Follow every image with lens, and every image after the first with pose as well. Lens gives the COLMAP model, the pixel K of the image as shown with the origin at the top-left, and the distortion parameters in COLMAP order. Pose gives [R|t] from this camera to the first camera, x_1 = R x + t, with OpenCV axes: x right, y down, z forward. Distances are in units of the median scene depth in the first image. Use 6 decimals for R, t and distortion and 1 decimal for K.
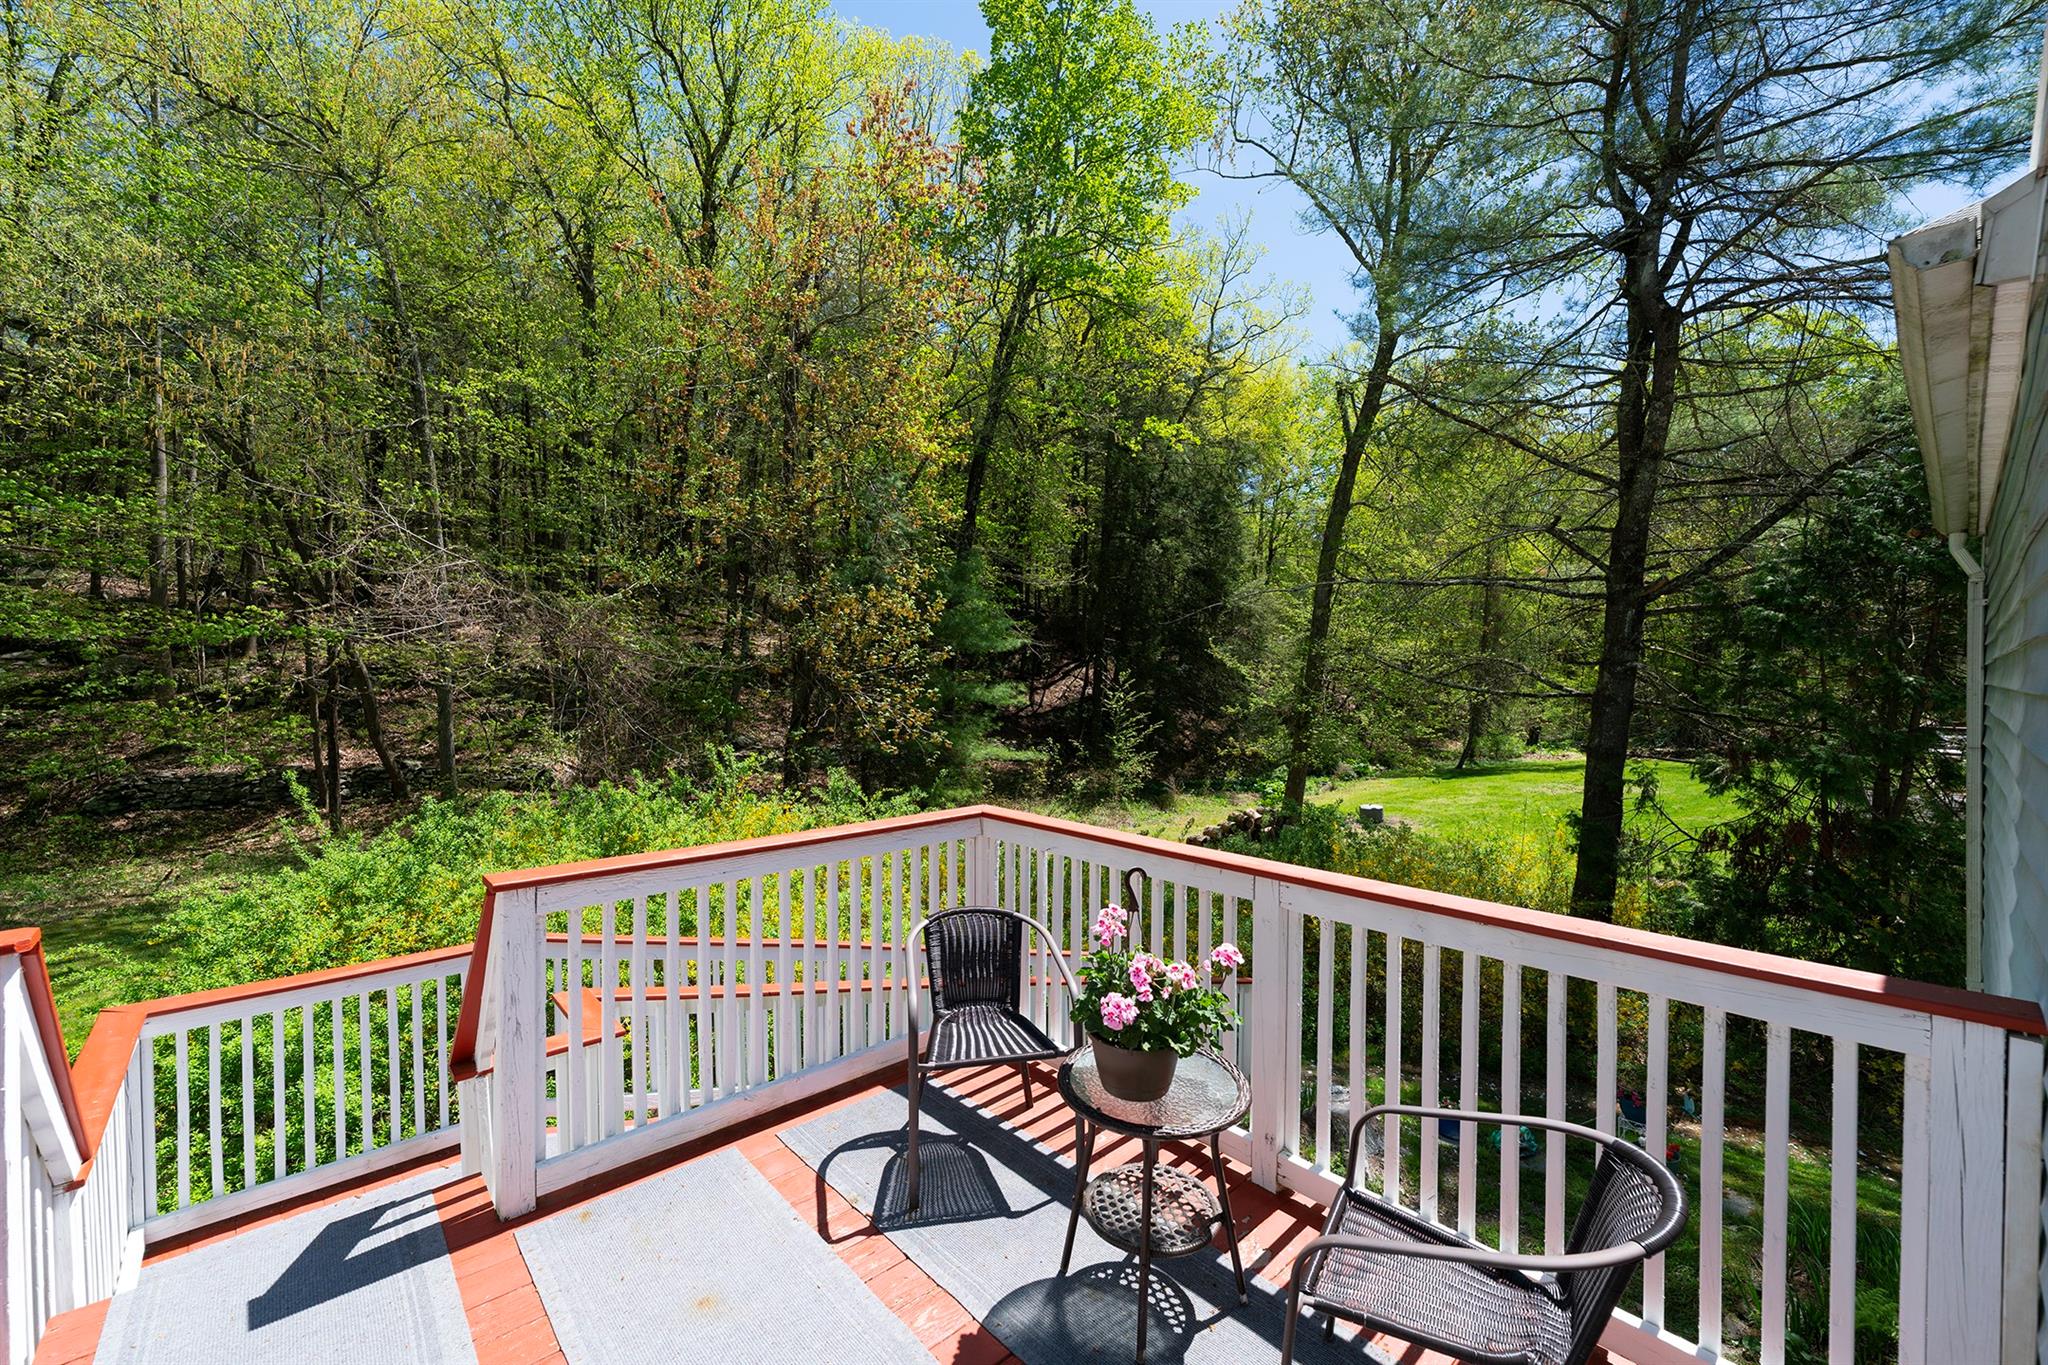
lens RADIAL K [[818.5, 0, 1009.2], [0, 818.5, 688.4], [0, 0, 1]] dist [-0.005155, 0.000150]
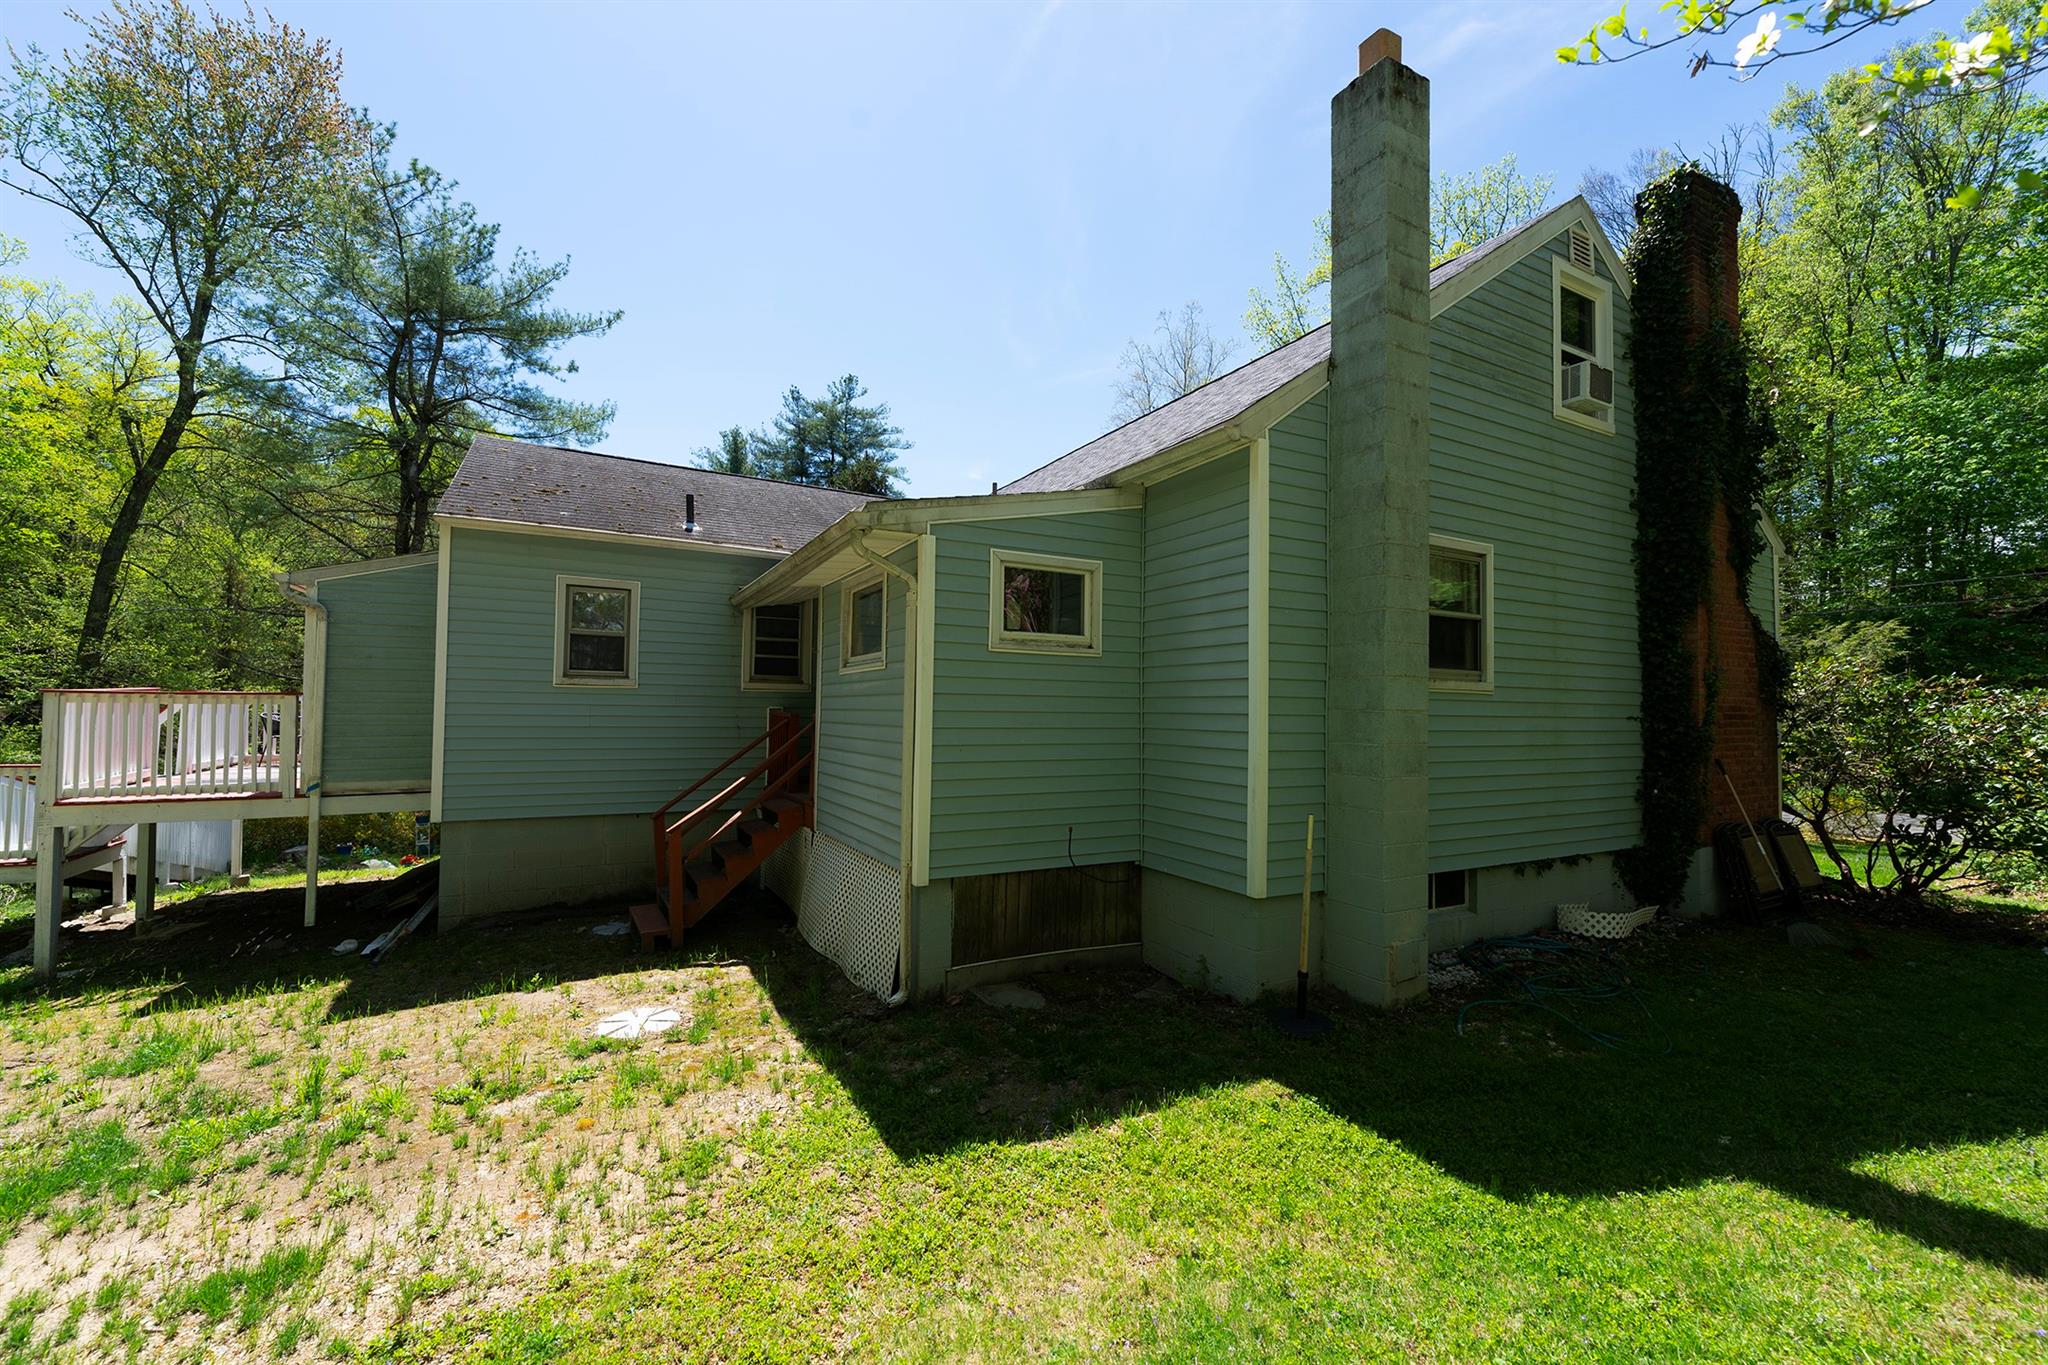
lens RADIAL K [[818.5, 0, 1024.4], [0, 818.5, 692.6], [0, 0, 1]] dist [-0.005155, 0.000150]
pose [[0.229081, 0.015643, 0.973282, -0.734662], [0.005538, 0.999834, -0.017373, 0.065299], [-0.973392, 0.009370, 0.228956, -0.825969]]
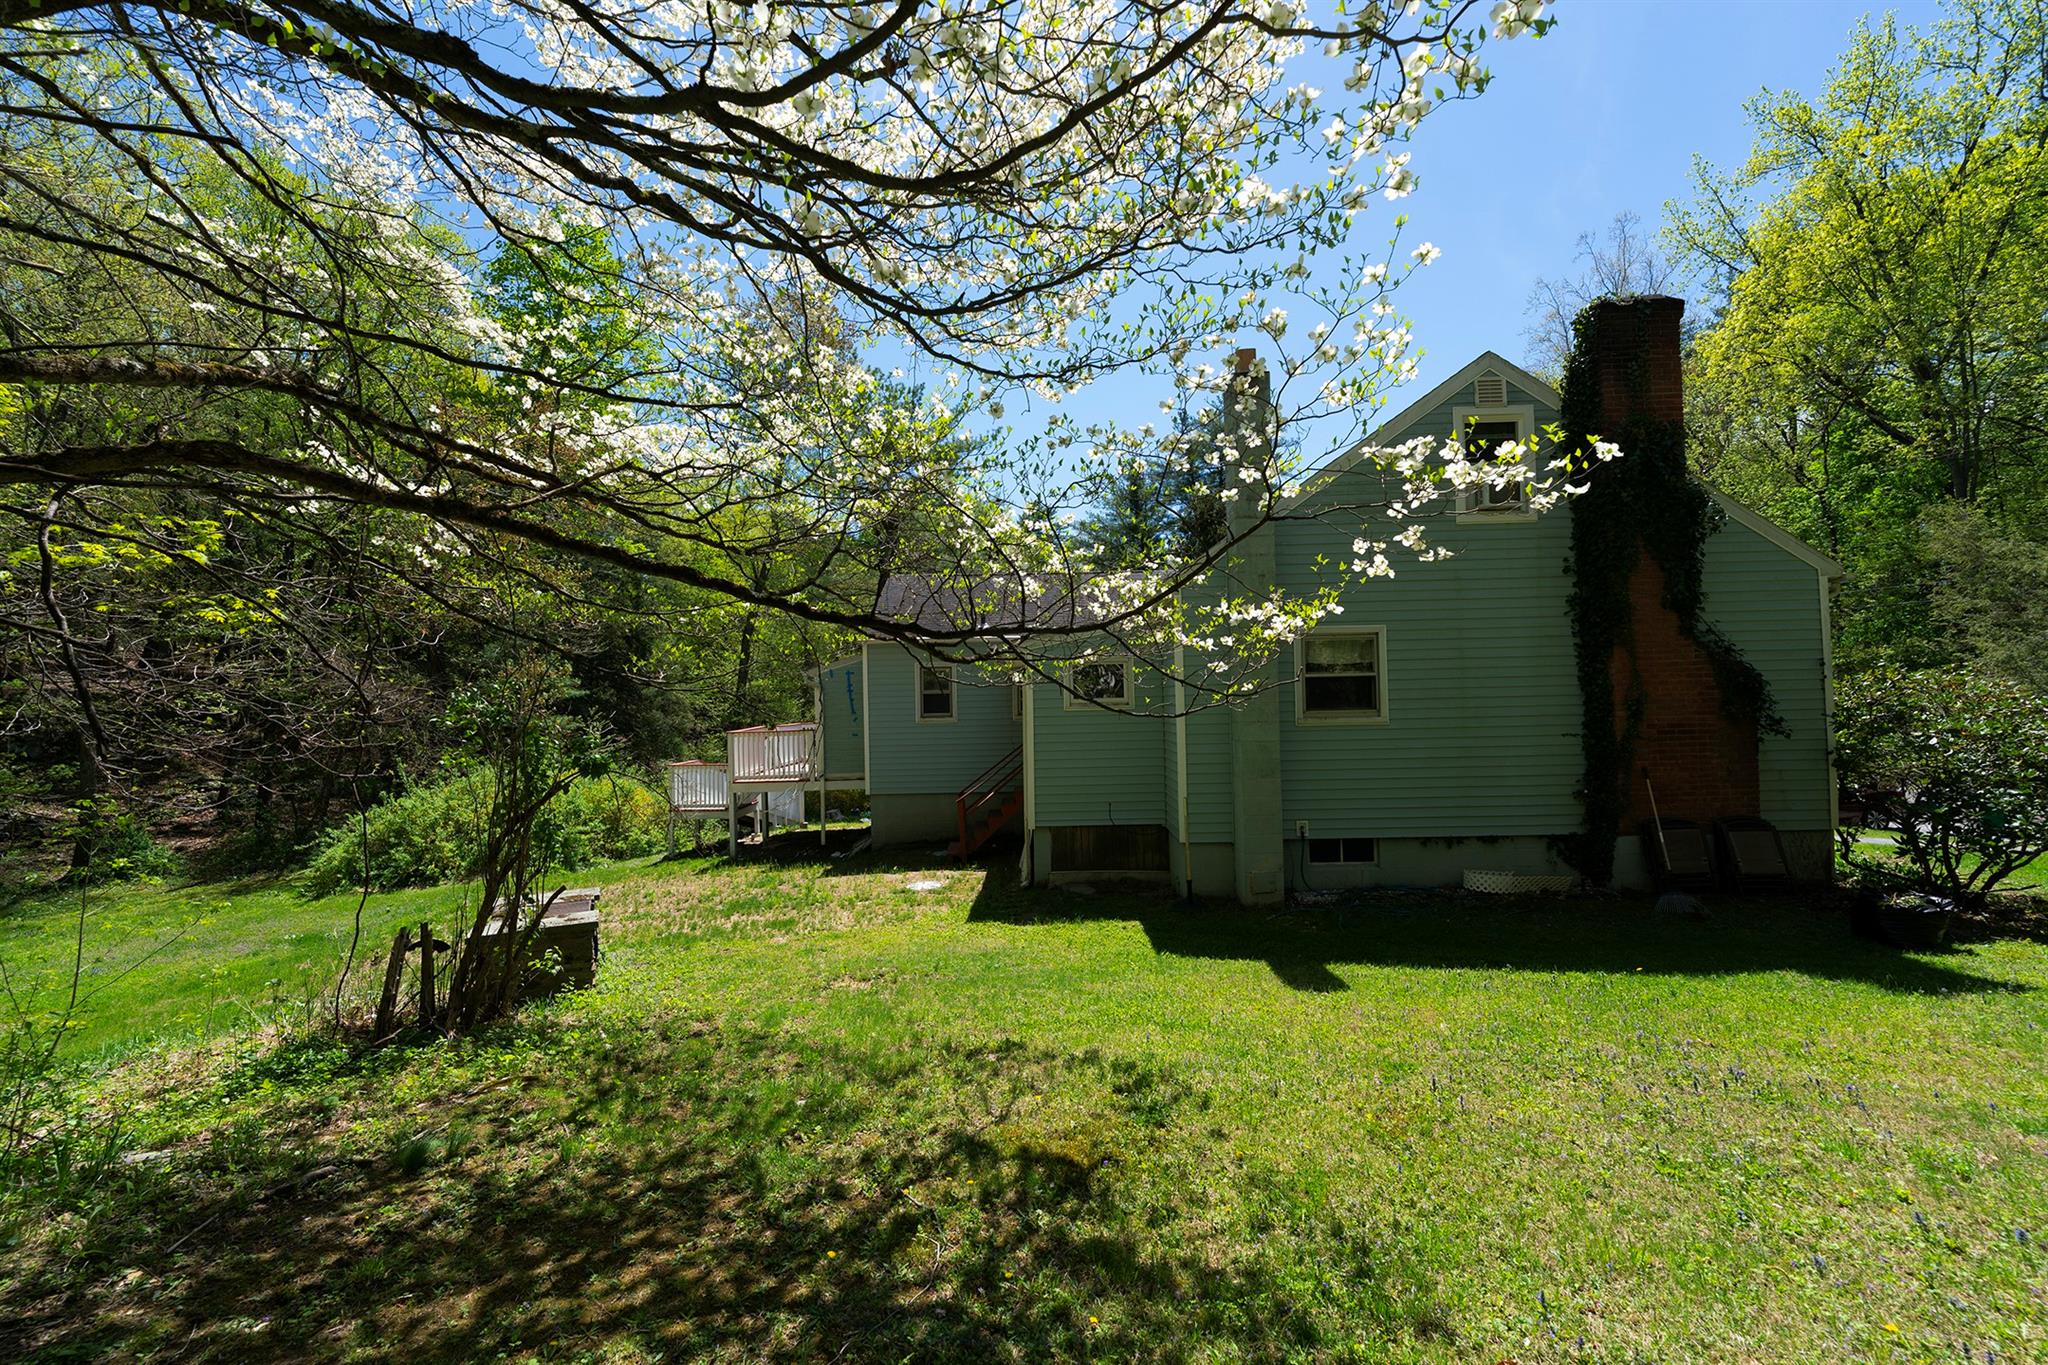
lens RADIAL K [[818.5, 0, 1022.2], [0, 818.5, 688.5], [0, 0, 1]] dist [-0.005155, 0.000150]
pose [[0.685853, -0.012227, 0.727638, -0.956512], [0.042282, 0.998839, -0.023071, 0.030408], [-0.726511, 0.046589, 0.685574, -1.249757]]
